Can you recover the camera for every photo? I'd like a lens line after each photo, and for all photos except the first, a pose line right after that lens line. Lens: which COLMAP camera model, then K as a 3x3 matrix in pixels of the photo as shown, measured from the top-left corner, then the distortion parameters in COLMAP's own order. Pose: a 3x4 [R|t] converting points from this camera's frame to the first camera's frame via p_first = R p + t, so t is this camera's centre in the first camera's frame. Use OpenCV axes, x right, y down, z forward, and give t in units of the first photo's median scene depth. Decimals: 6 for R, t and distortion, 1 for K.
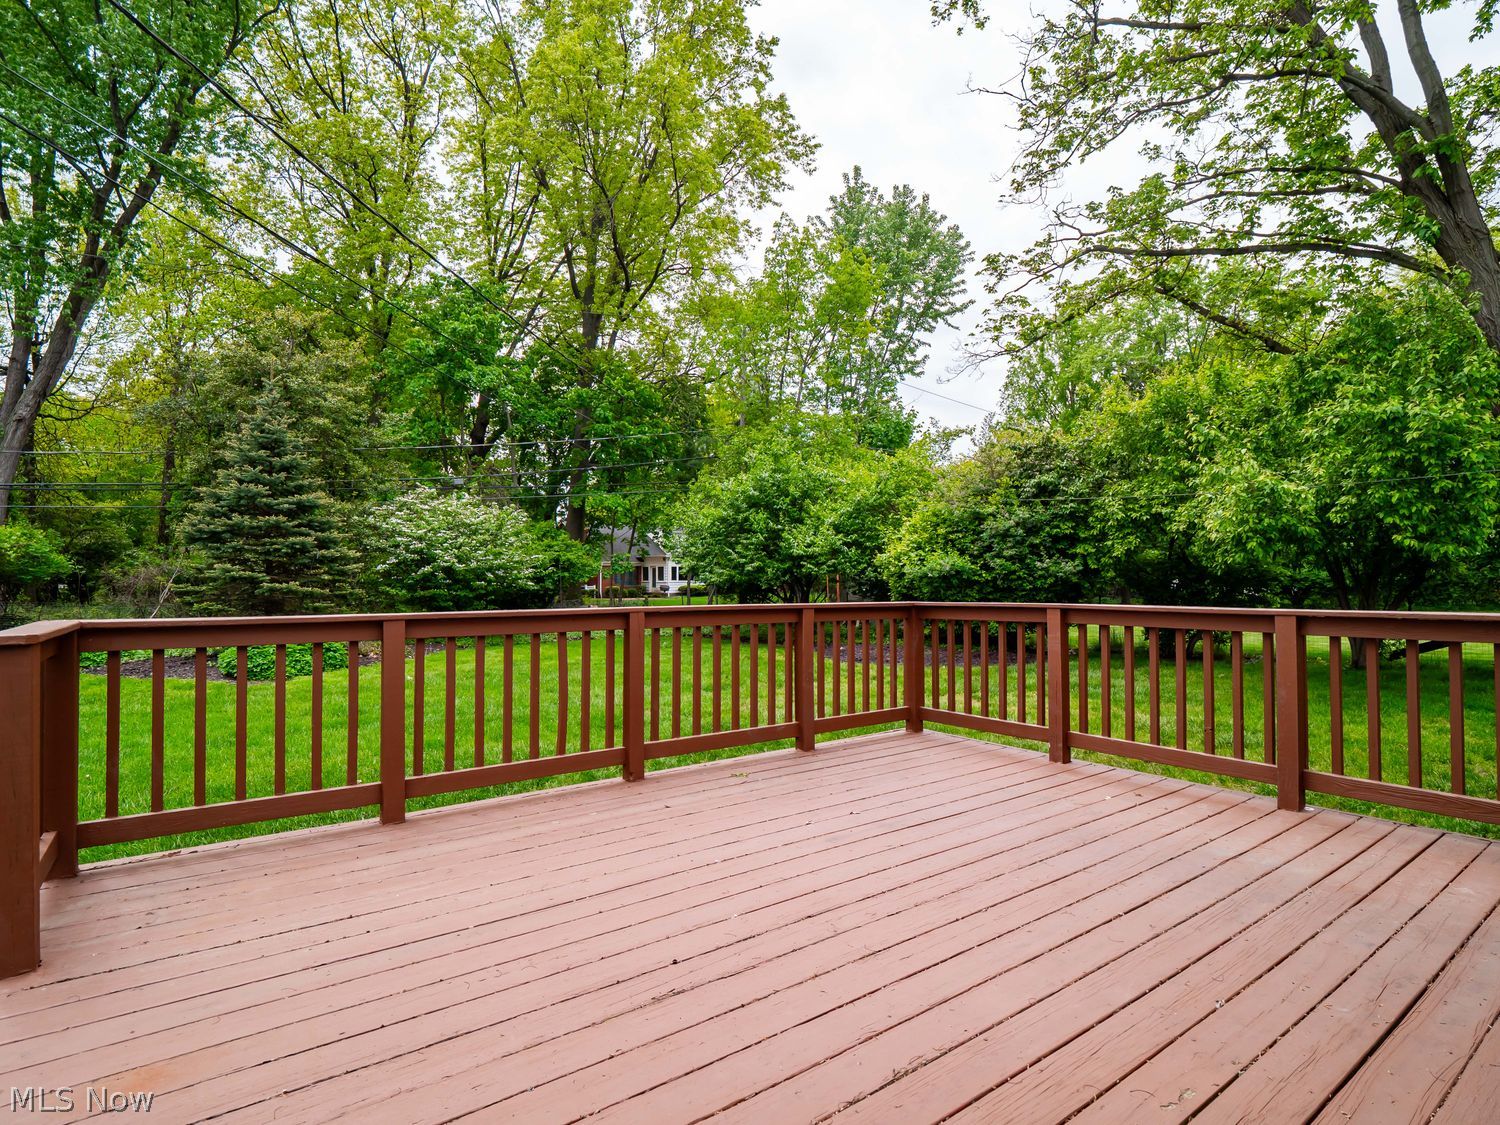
lens RADIAL K [[746.8, 0, 753.7], [0, 746.8, 565.7], [0, 0, 1]] dist [-0.015569, 0.000387]
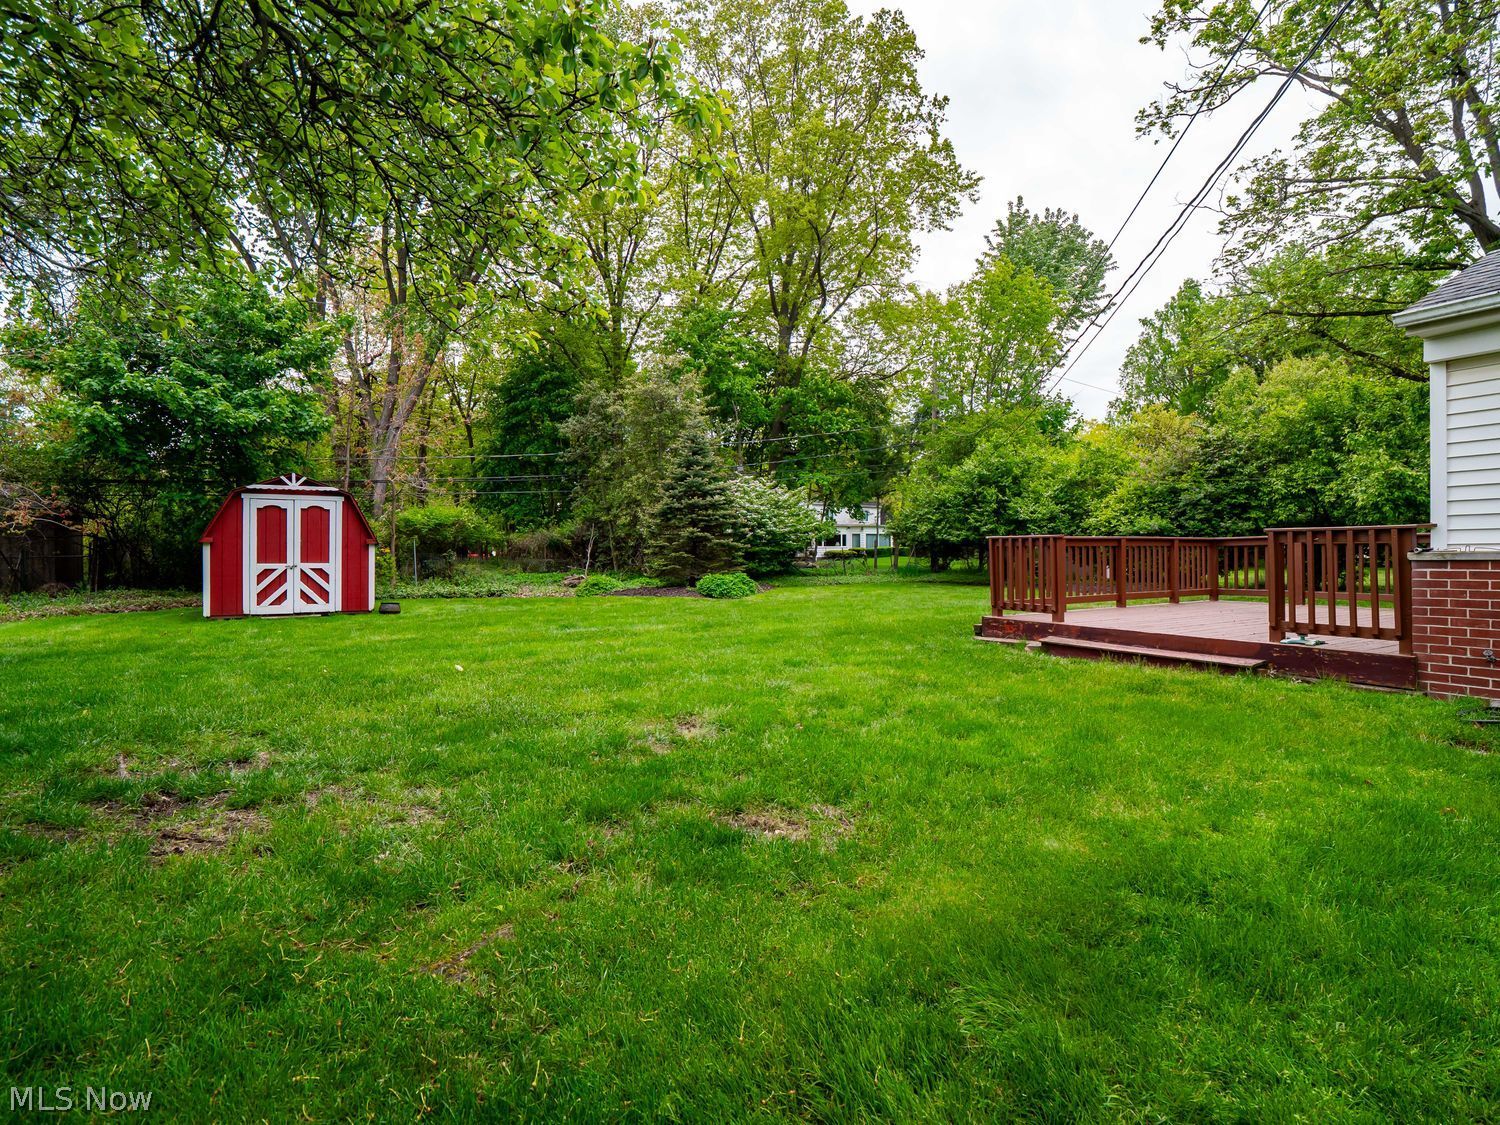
lens RADIAL K [[746.8, 0, 747.7], [0, 746.8, 538.1], [0, 0, 1]] dist [-0.015569, 0.000387]
pose [[0.994722, -0.003530, -0.102550, -0.183051], [0.003880, 0.999987, 0.003210, 0.008205], [0.102537, -0.003591, 0.994723, -0.248217]]
